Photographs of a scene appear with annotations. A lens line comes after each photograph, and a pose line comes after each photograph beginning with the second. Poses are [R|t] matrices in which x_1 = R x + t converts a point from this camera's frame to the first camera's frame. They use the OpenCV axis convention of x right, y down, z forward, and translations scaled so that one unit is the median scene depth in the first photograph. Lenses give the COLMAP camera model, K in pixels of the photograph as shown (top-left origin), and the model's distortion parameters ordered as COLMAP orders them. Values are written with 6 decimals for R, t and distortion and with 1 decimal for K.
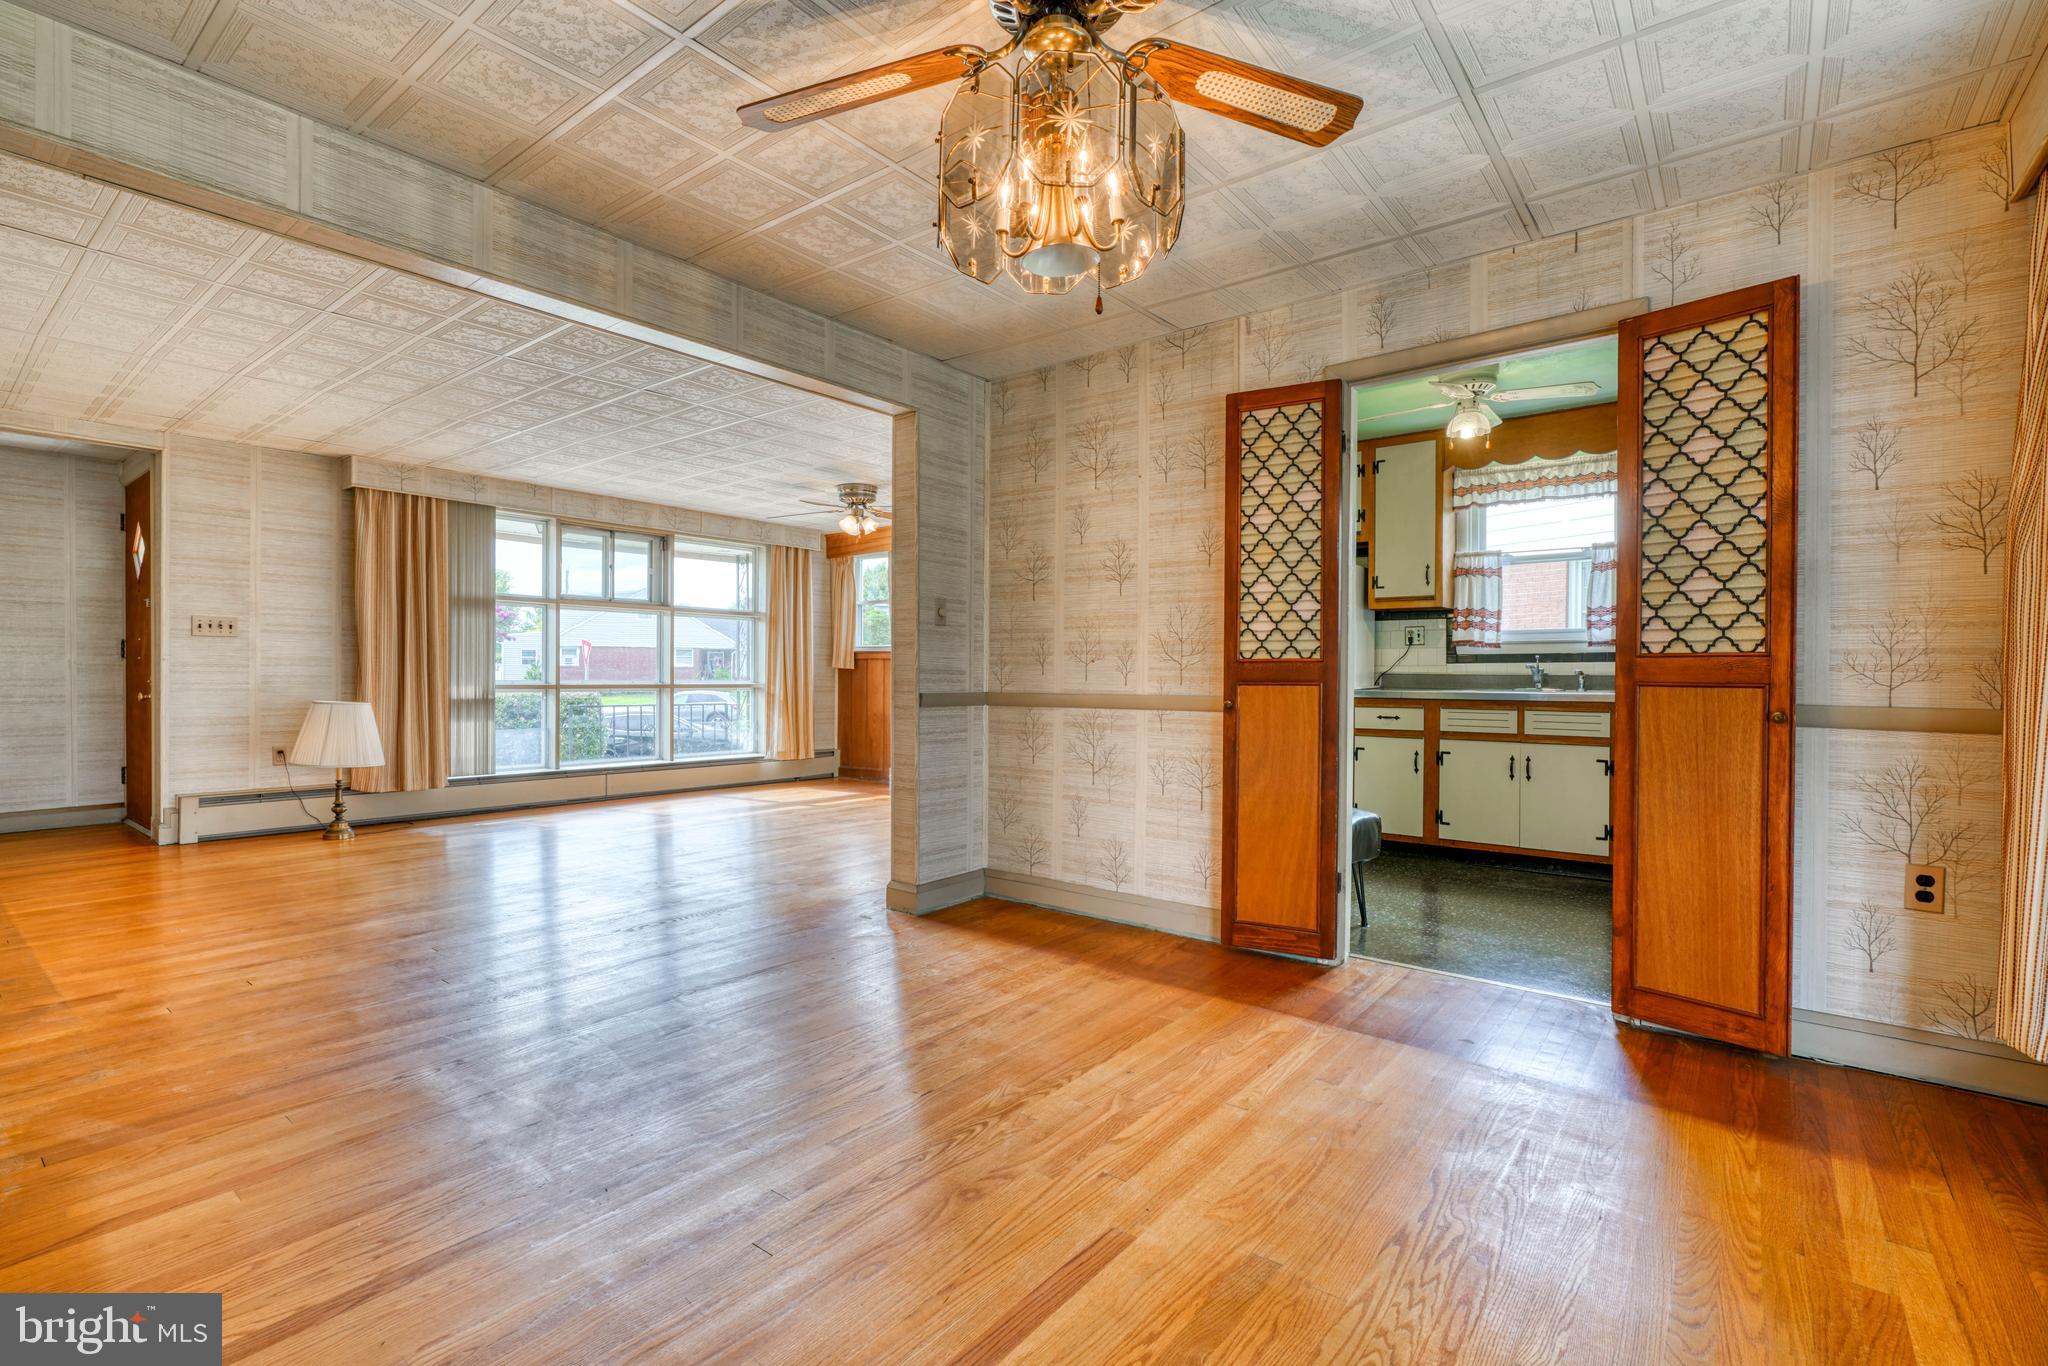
lens RADIAL K [[939.6, 0, 1007.6], [0, 939.6, 680.0], [0, 0, 1]] dist [-0.009154, 0.000286]
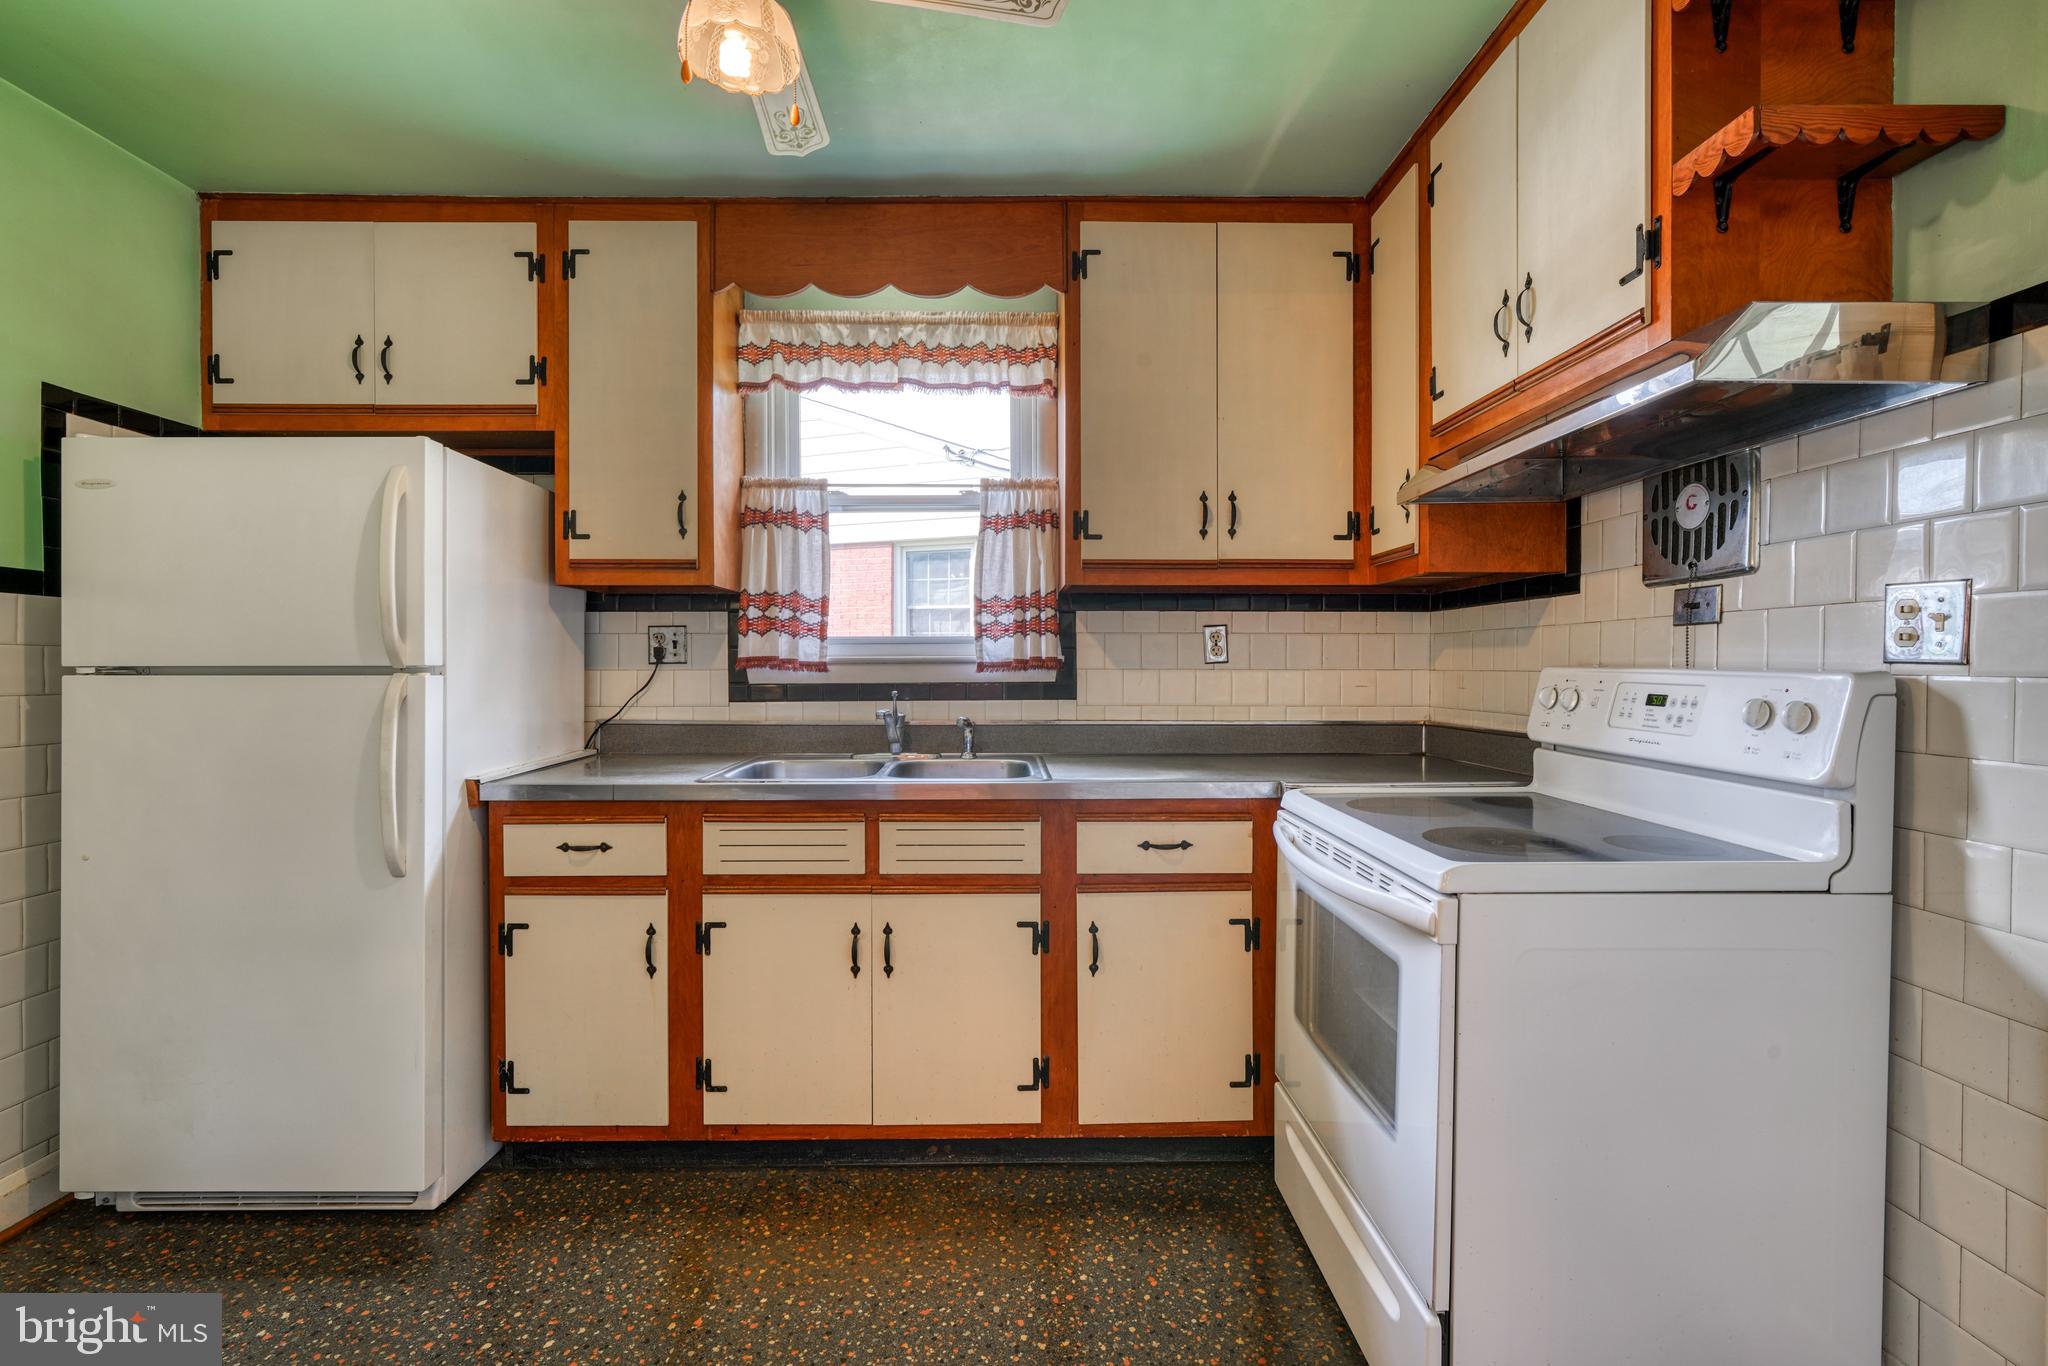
lens RADIAL K [[939.6, 0, 1014.7], [0, 939.6, 674.7], [0, 0, 1]] dist [-0.009154, 0.000286]
pose [[0.775548, -0.013613, 0.631142, 0.285714], [0.008616, 0.999903, 0.010979, -0.037855], [-0.631230, -0.003077, 0.775590, 0.546312]]
